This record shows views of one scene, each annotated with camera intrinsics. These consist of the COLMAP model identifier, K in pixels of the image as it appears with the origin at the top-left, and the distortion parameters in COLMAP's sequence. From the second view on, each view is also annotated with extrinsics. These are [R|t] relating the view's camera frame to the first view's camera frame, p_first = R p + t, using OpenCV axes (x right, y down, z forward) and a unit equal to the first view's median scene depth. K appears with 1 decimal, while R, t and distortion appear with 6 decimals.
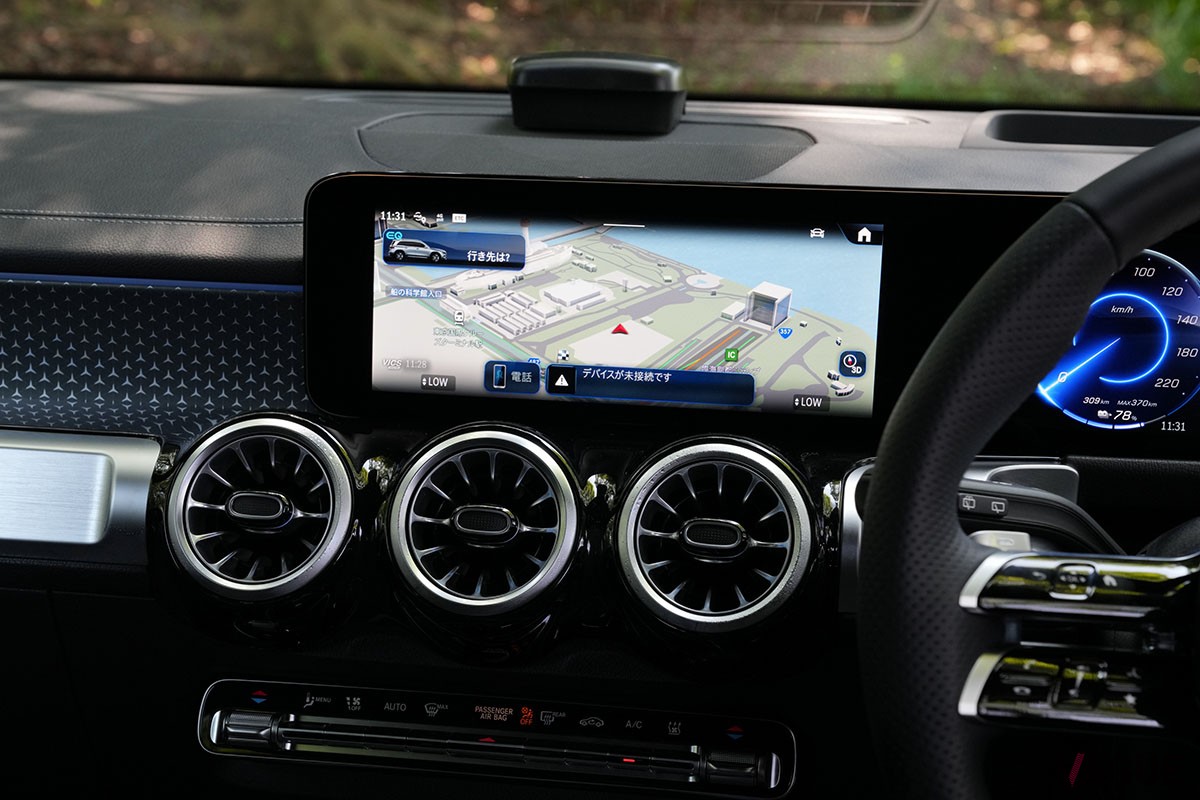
lens RADIAL K [[1903.8, 0, 603.6], [0, 1903.8, 401.0], [0, 0, 1]] dist [0.310678, 0.000000]
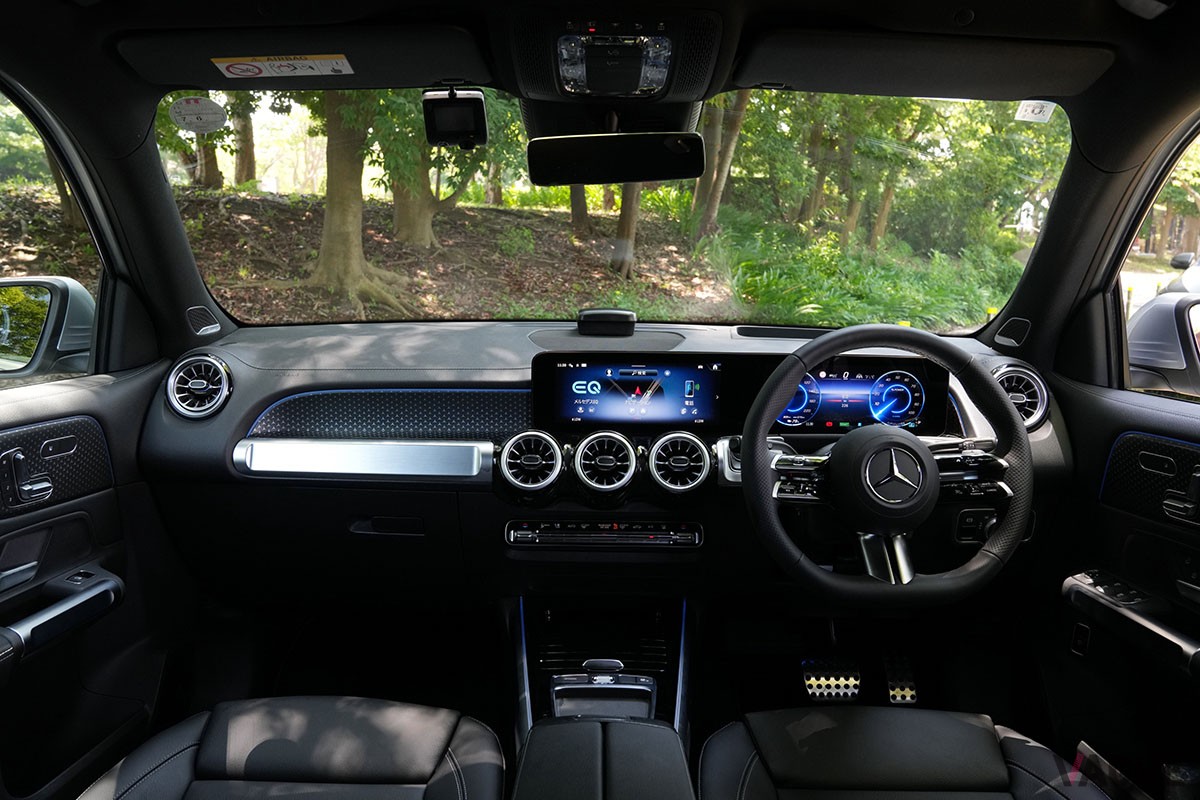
lens RADIAL K [[1033.7, 0, 599.6], [0, 1033.7, 408.9], [0, 0, 1]] dist [0.057622, 0.016747]
pose [[0.986254, -0.034412, 0.161613, -0.327969], [0.043568, 0.997619, -0.053453, 0.064476], [-0.159389, 0.059759, 0.985405, -0.638513]]
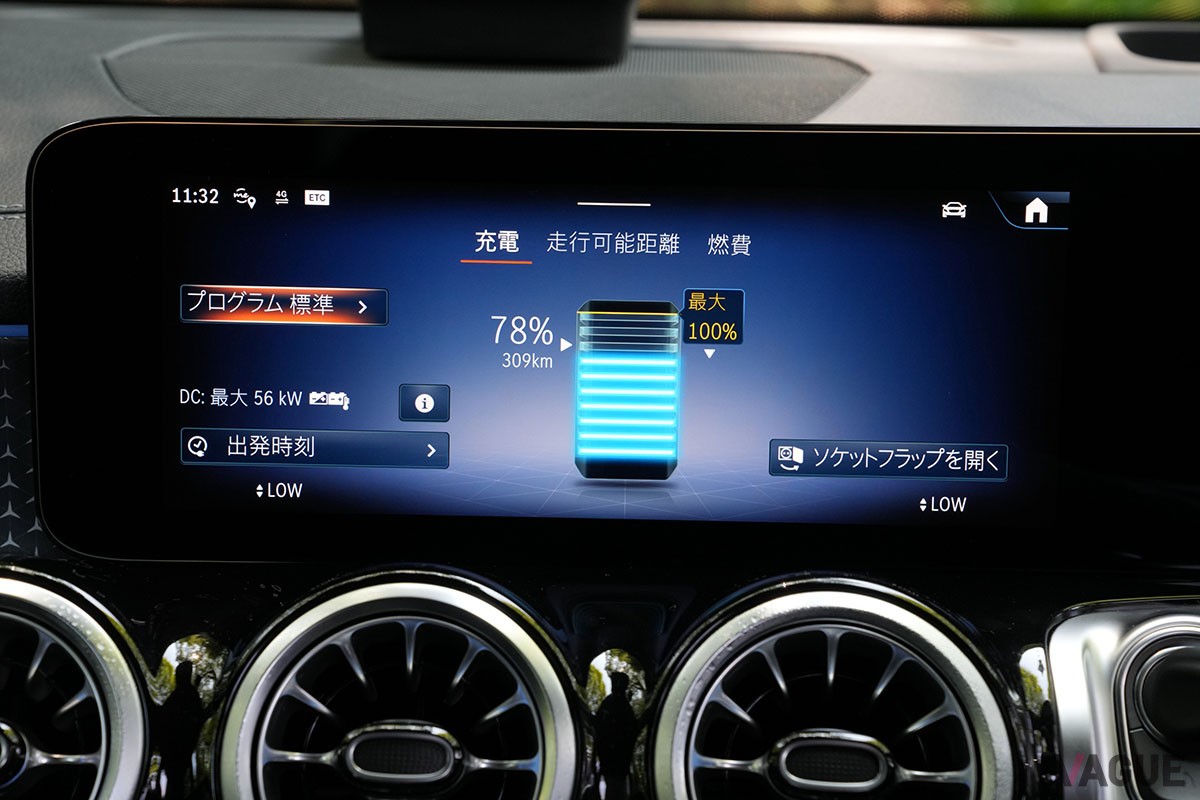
lens RADIAL K [[2216.3, 0, 608.4], [0, 2216.3, 399.5], [0, 0, 1]] dist [0.330892, 0.000000]
pose [[0.990771, -0.031150, 0.131919, -0.081609], [0.034196, 0.999197, -0.020887, -0.020313], [-0.131162, 0.025205, 0.991040, 0.350796]]
